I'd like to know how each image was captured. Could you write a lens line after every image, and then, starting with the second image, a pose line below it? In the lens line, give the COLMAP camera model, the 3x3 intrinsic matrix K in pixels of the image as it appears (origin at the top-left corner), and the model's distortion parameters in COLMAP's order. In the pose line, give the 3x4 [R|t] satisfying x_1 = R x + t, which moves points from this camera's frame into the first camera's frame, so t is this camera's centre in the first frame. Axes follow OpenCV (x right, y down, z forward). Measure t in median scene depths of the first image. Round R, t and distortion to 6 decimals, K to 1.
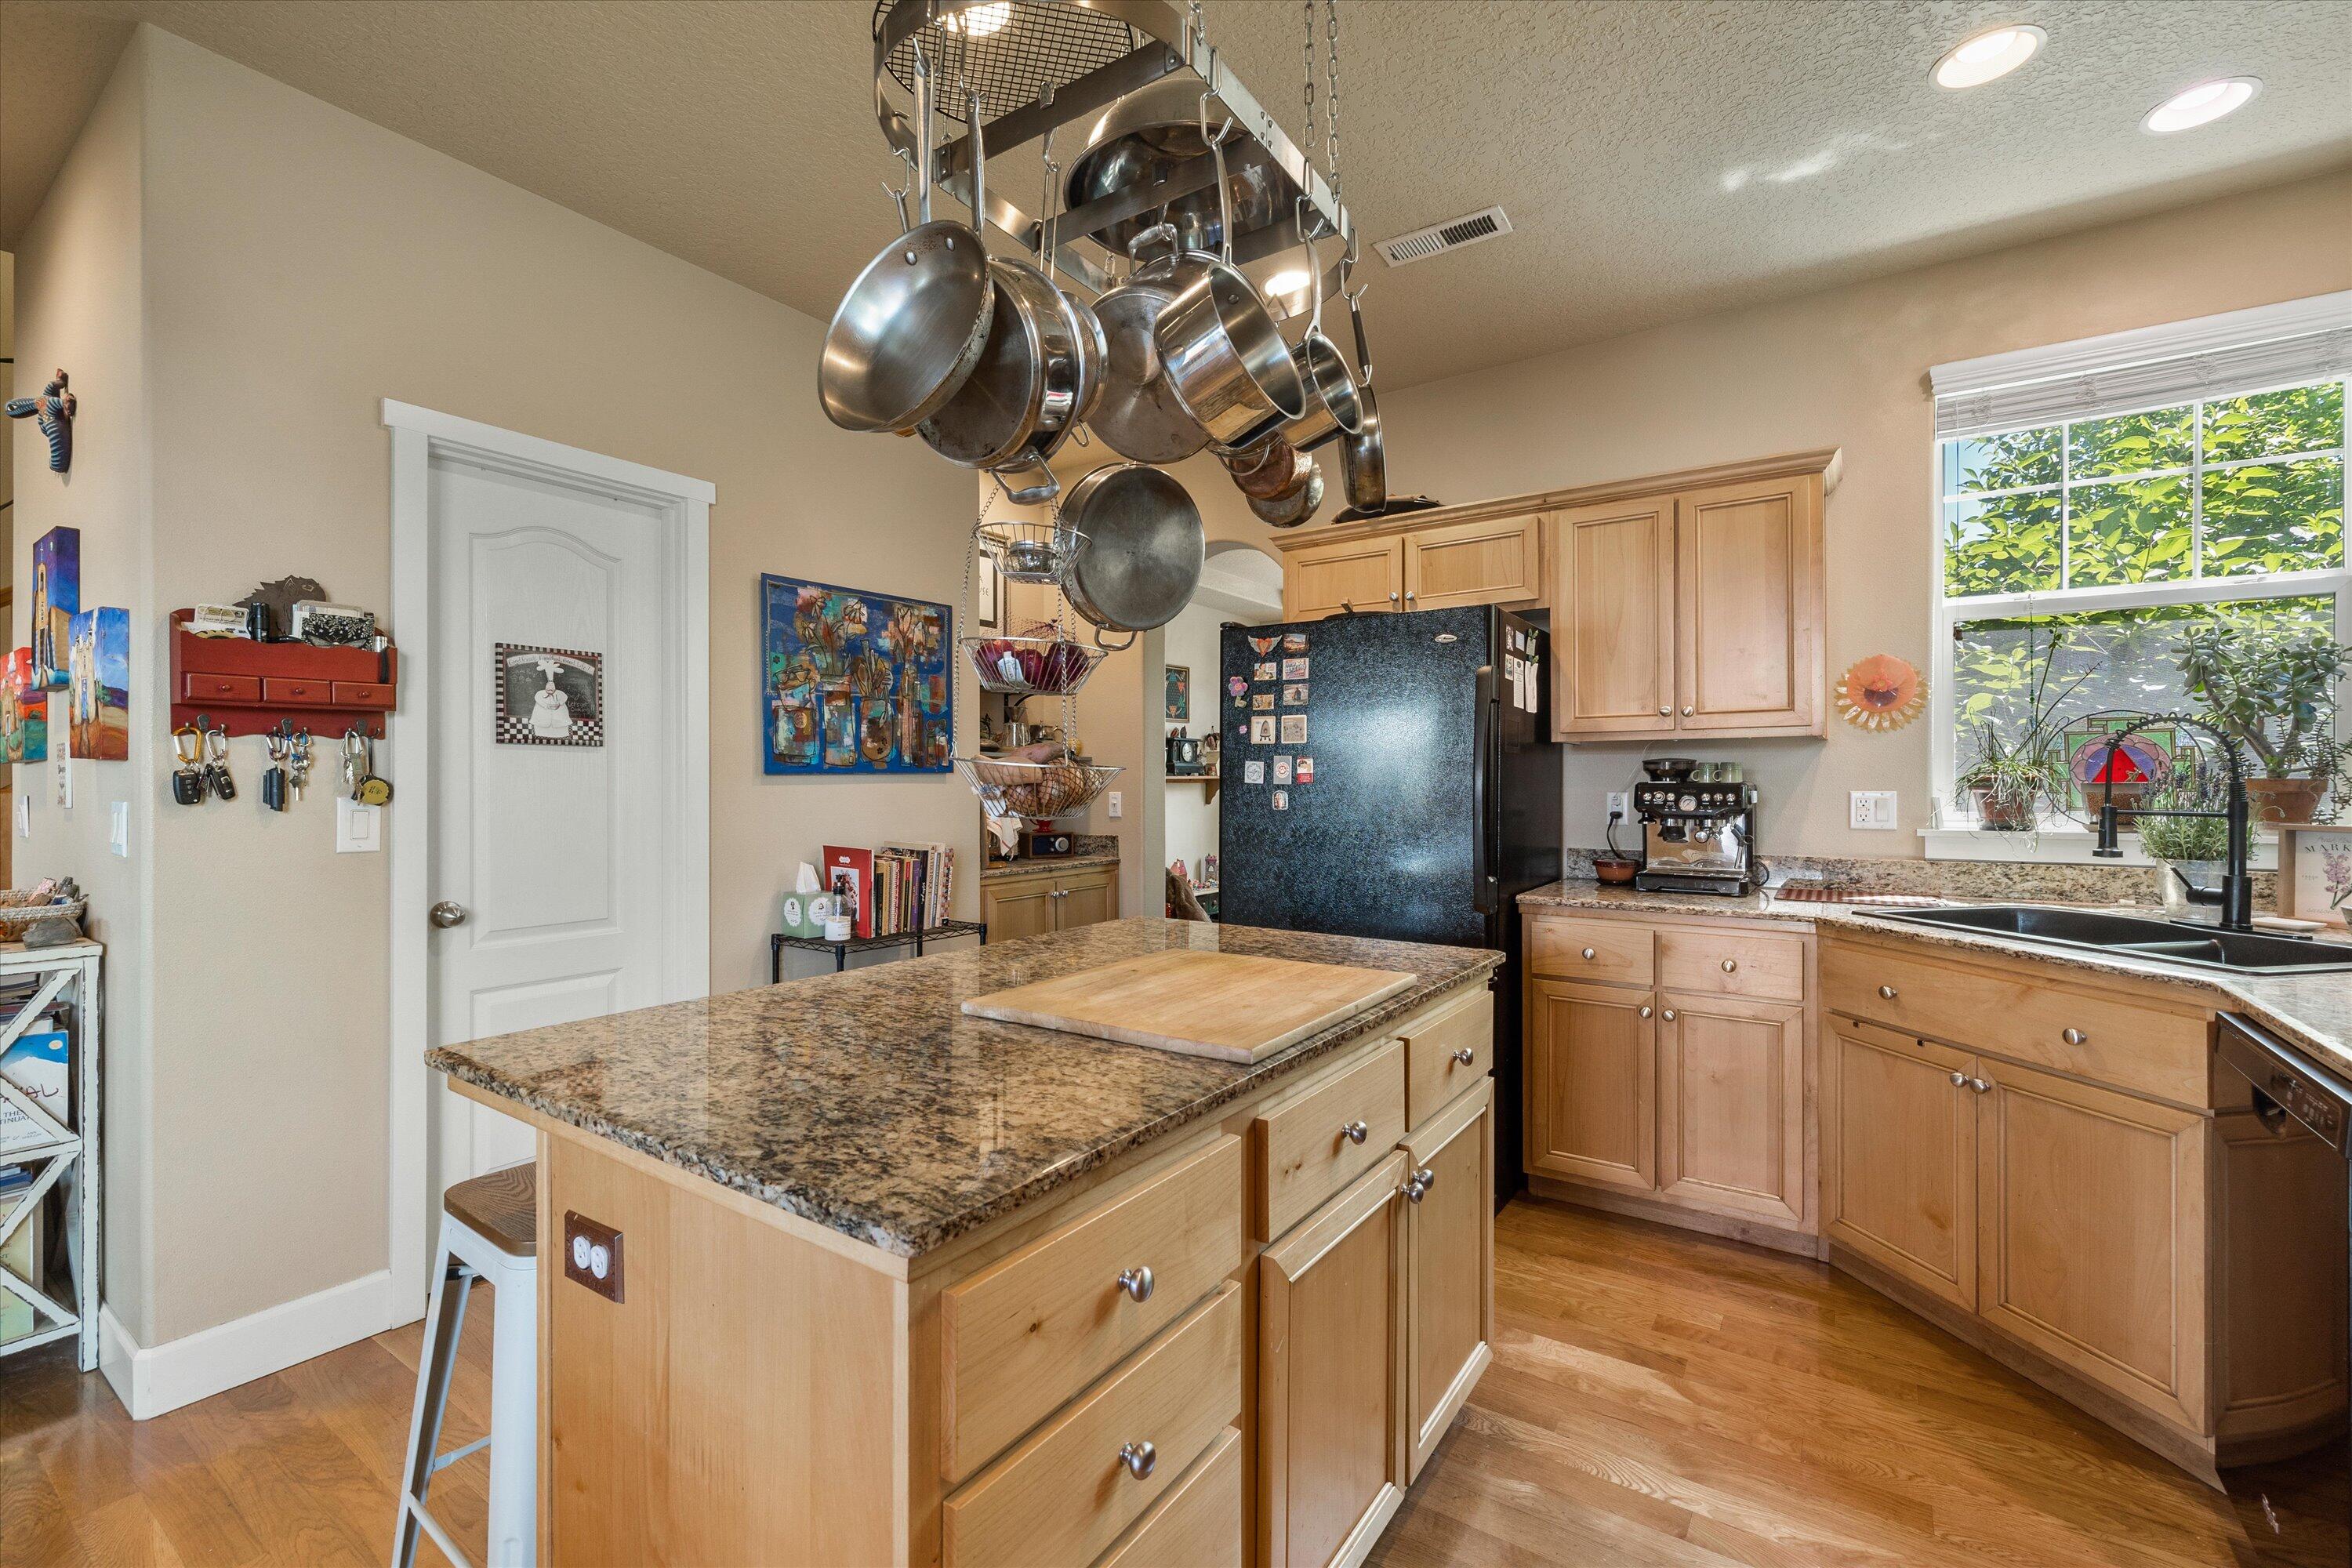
lens RADIAL K [[998.8, 0, 1176.0], [0, 998.8, 784.0], [0, 0, 1]] dist [0.000464, 0.000000]
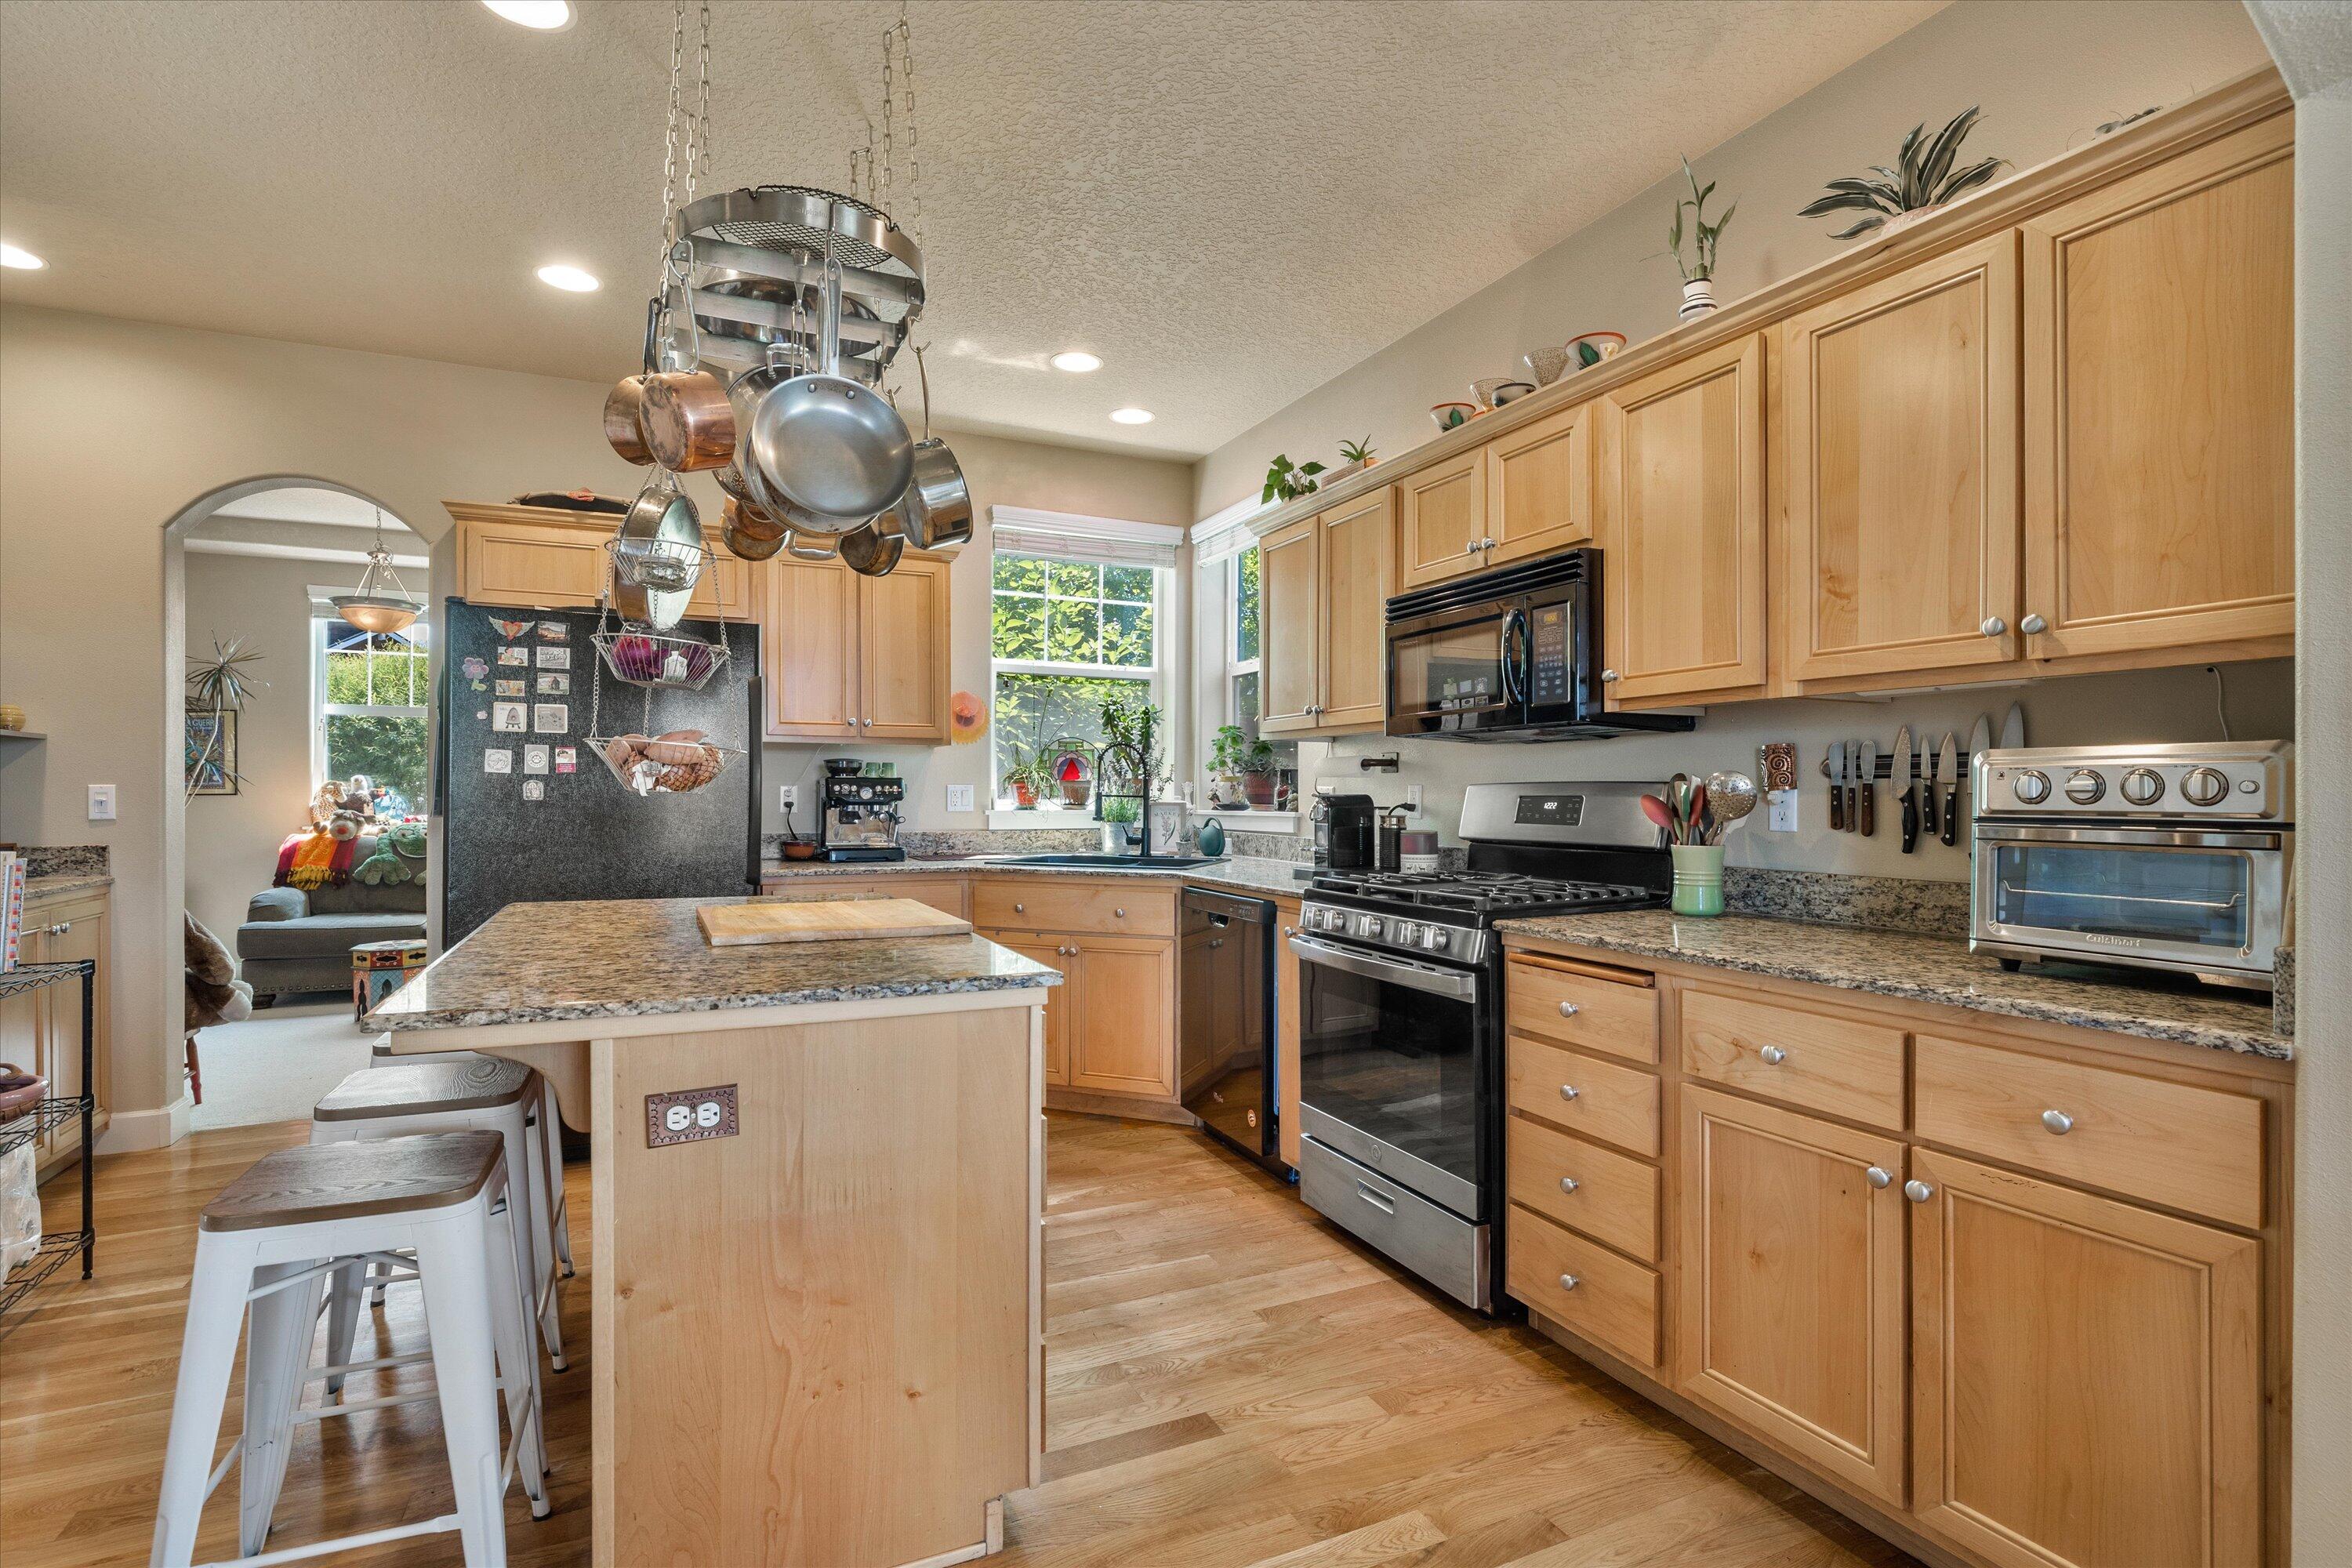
lens RADIAL K [[1129.3, 0, 1176.0], [0, 1129.3, 784.0], [0, 0, 1]] dist [-0.000854, -0.000087]
pose [[0.509073, 0.008378, 0.860683, -0.528956], [-0.003451, 0.999964, -0.007693, 0.016447], [-0.860717, 0.000946, 0.509084, -0.101520]]
